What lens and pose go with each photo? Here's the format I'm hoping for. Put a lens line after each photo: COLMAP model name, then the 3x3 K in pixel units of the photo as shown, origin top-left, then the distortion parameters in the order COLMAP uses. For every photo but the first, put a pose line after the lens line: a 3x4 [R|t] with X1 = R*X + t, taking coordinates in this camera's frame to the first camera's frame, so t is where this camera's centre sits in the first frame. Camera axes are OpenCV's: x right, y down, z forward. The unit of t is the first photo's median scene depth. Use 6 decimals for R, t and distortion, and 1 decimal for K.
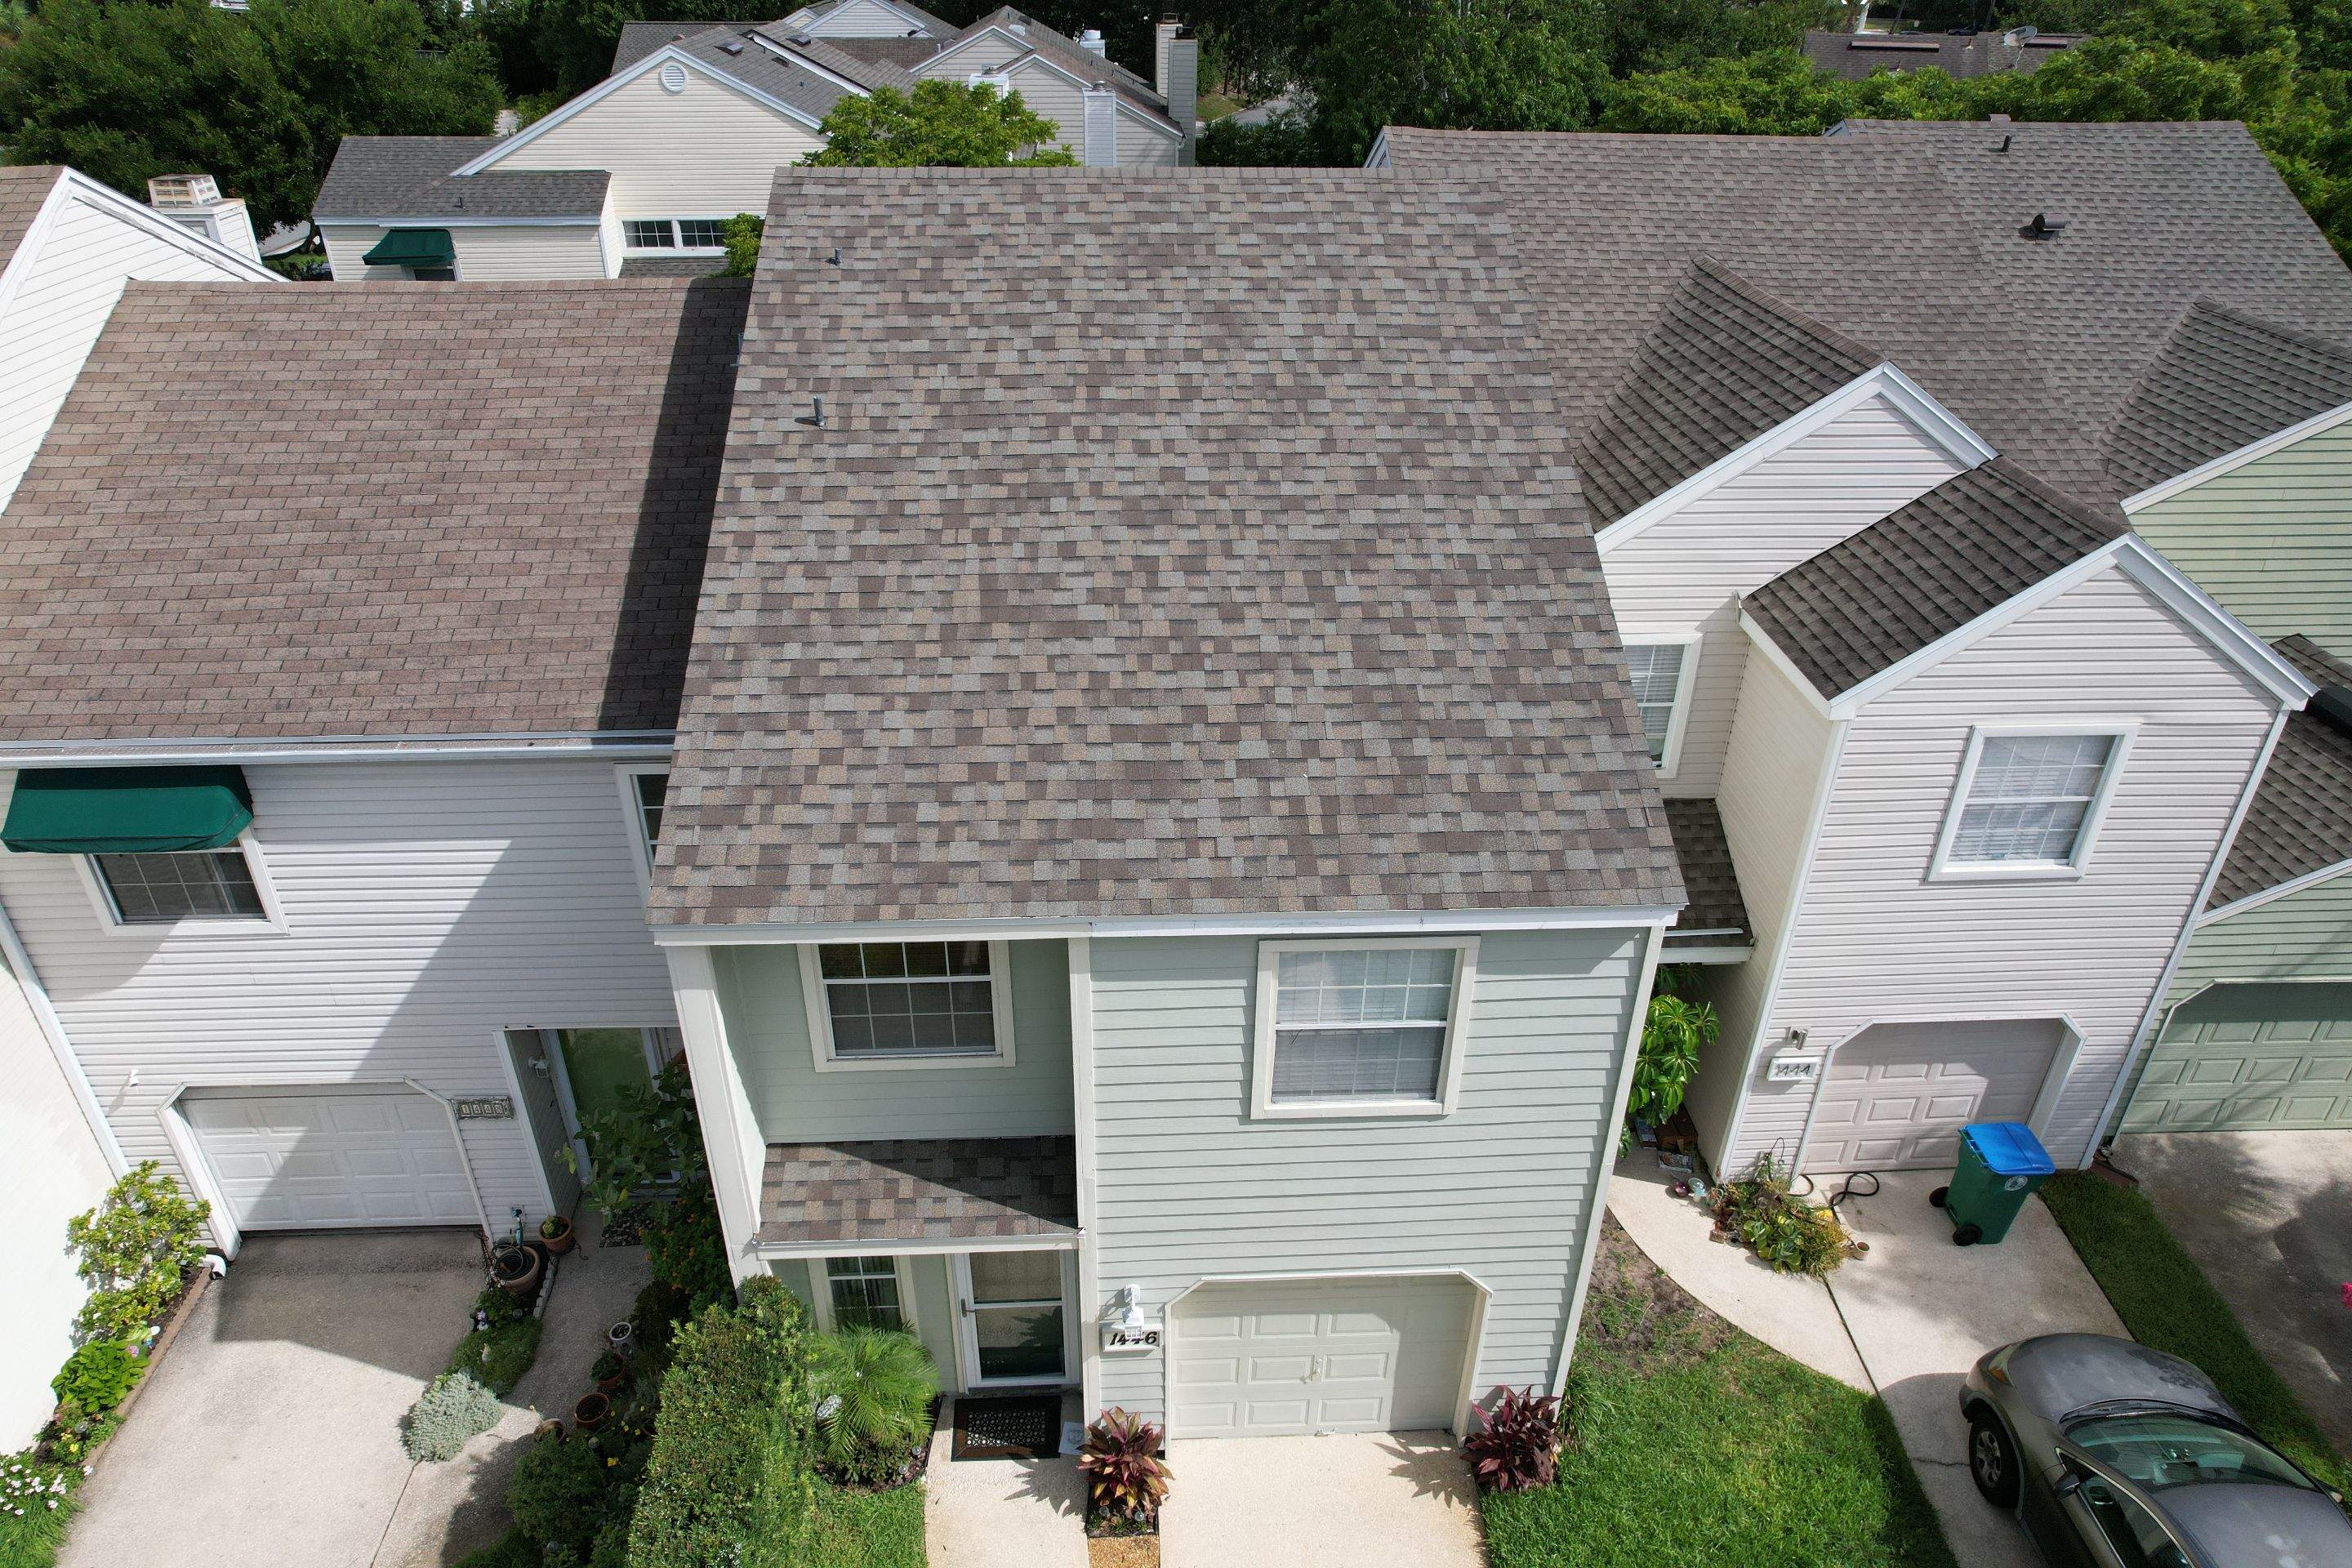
lens RADIAL K [[1498.6, 0, 1179.8], [0, 1498.6, 784.2], [0, 0, 1]] dist [-0.024929, -0.000874]
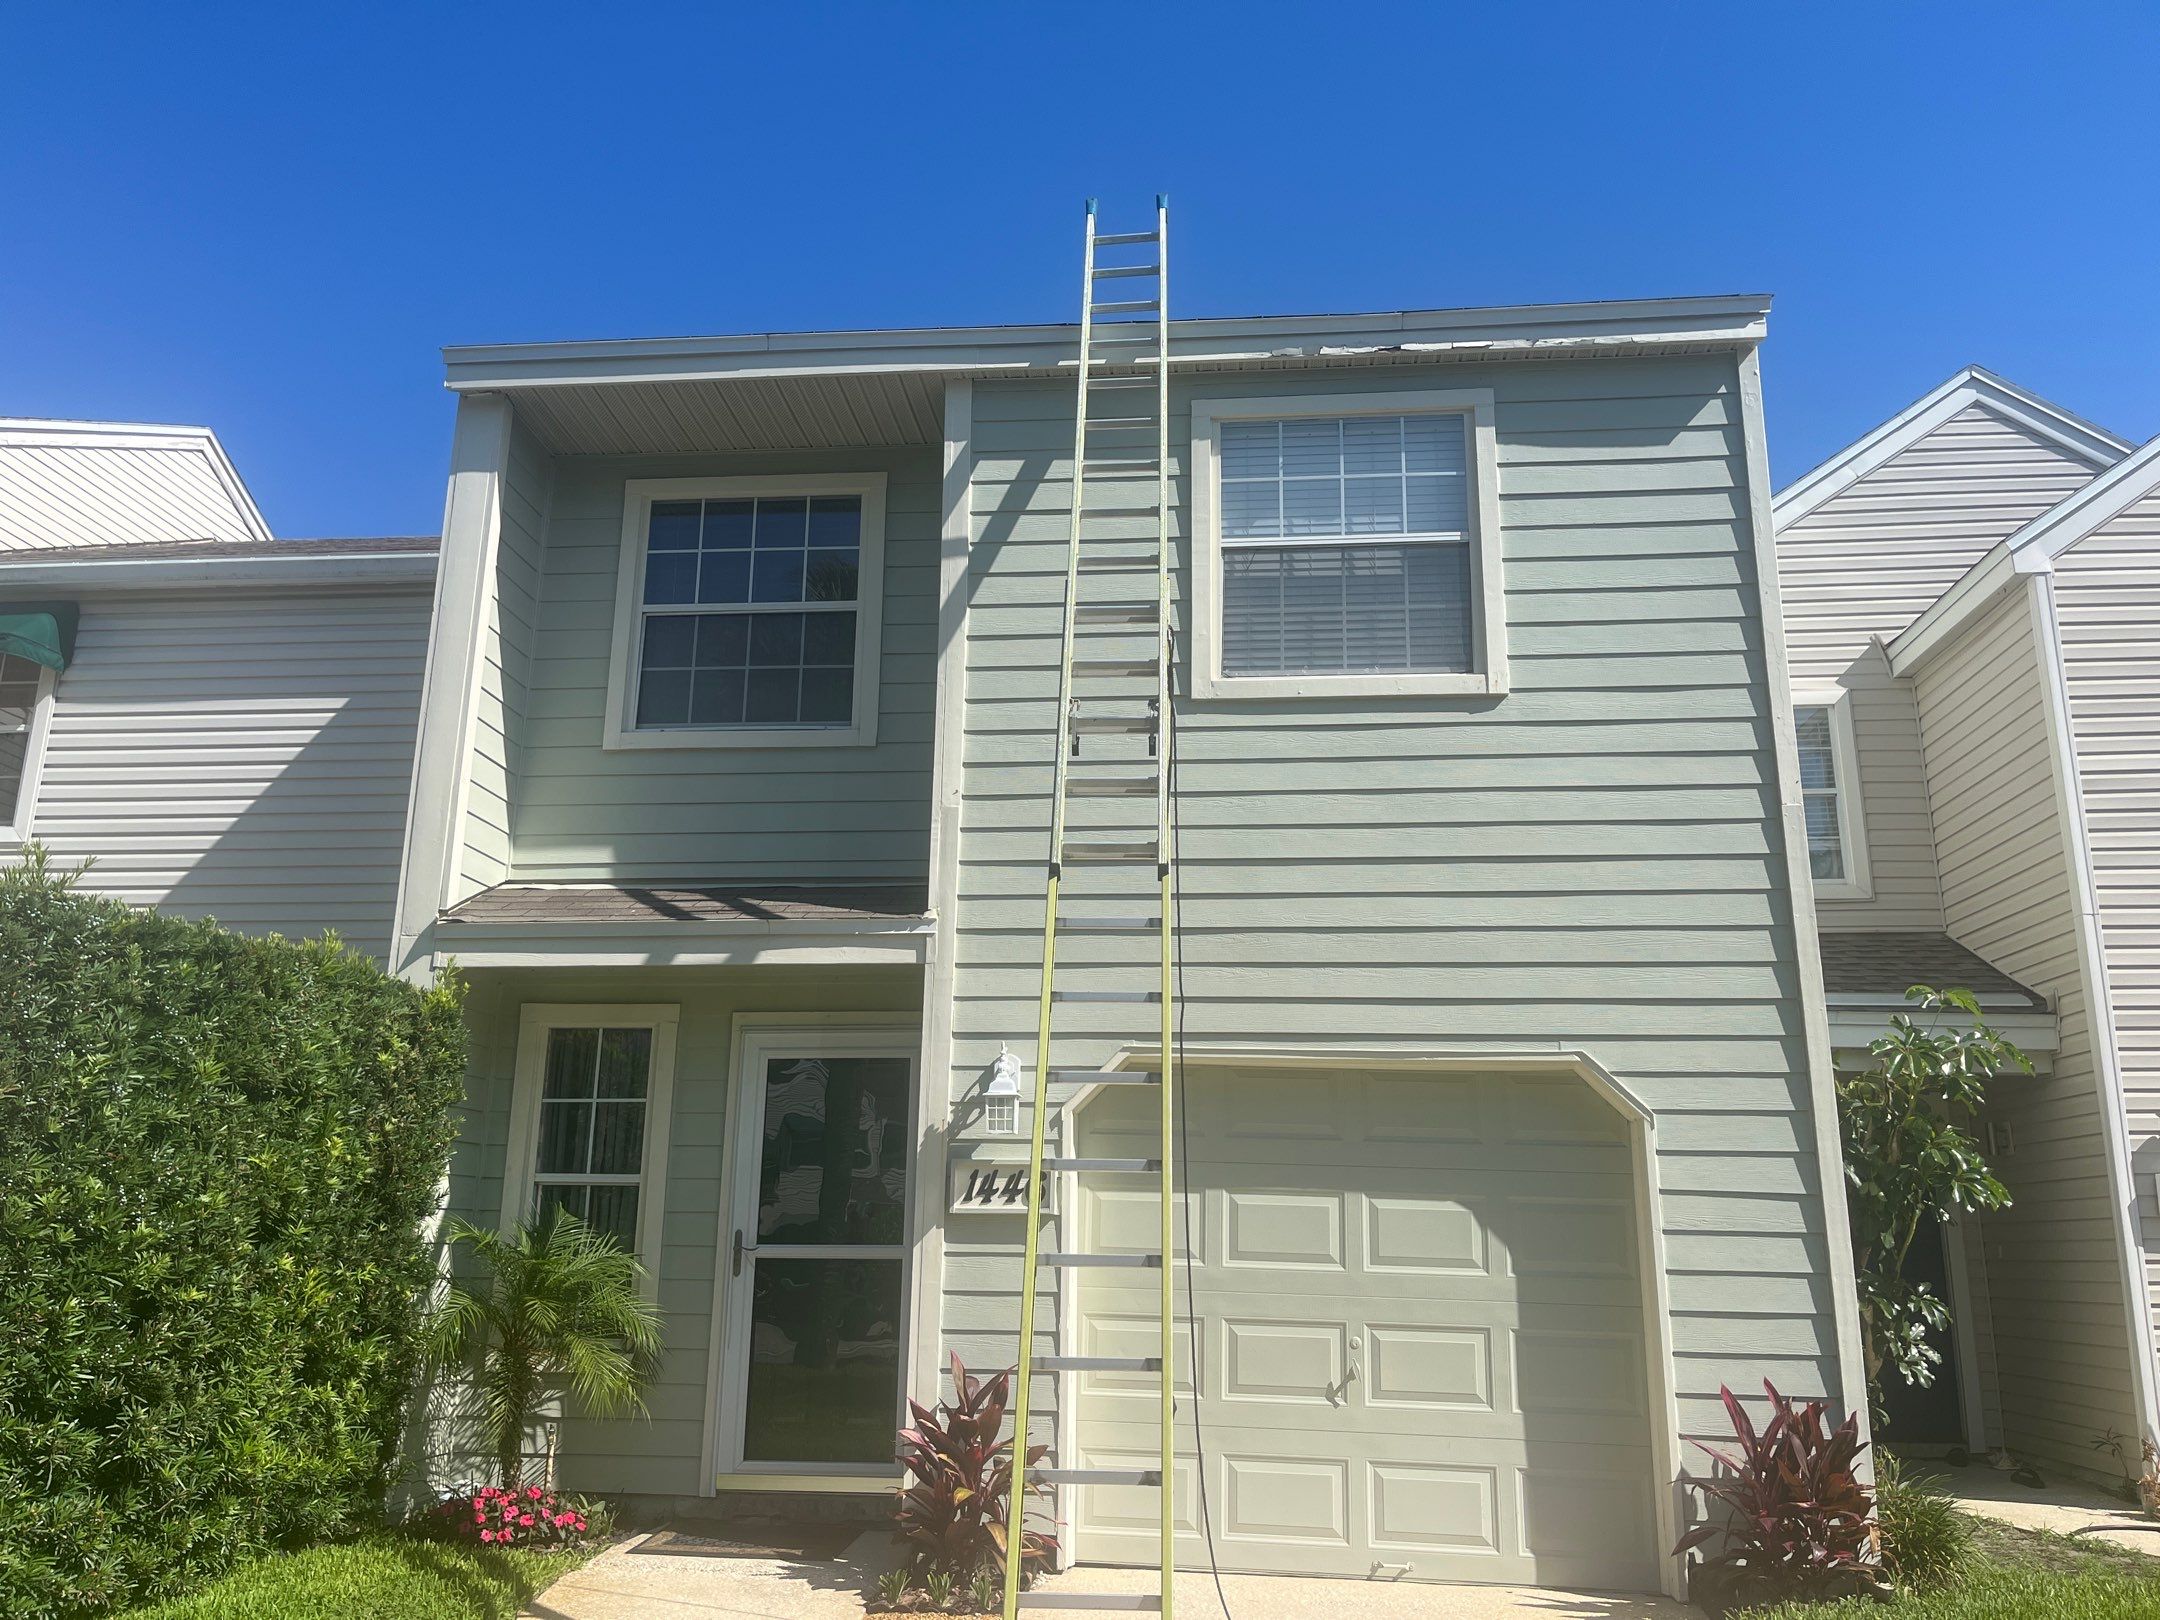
lens RADIAL K [[1632.1, 0, 1072.1], [0, 1632.1, 806.4], [0, 0, 1]] dist [0.037801, -0.033791]
pose [[0.986729, -0.039548, -0.157484, 0.102310], [-0.084519, 0.703039, -0.706111, 0.738907], [0.138643, 0.710050, 0.690367, 0.495693]]
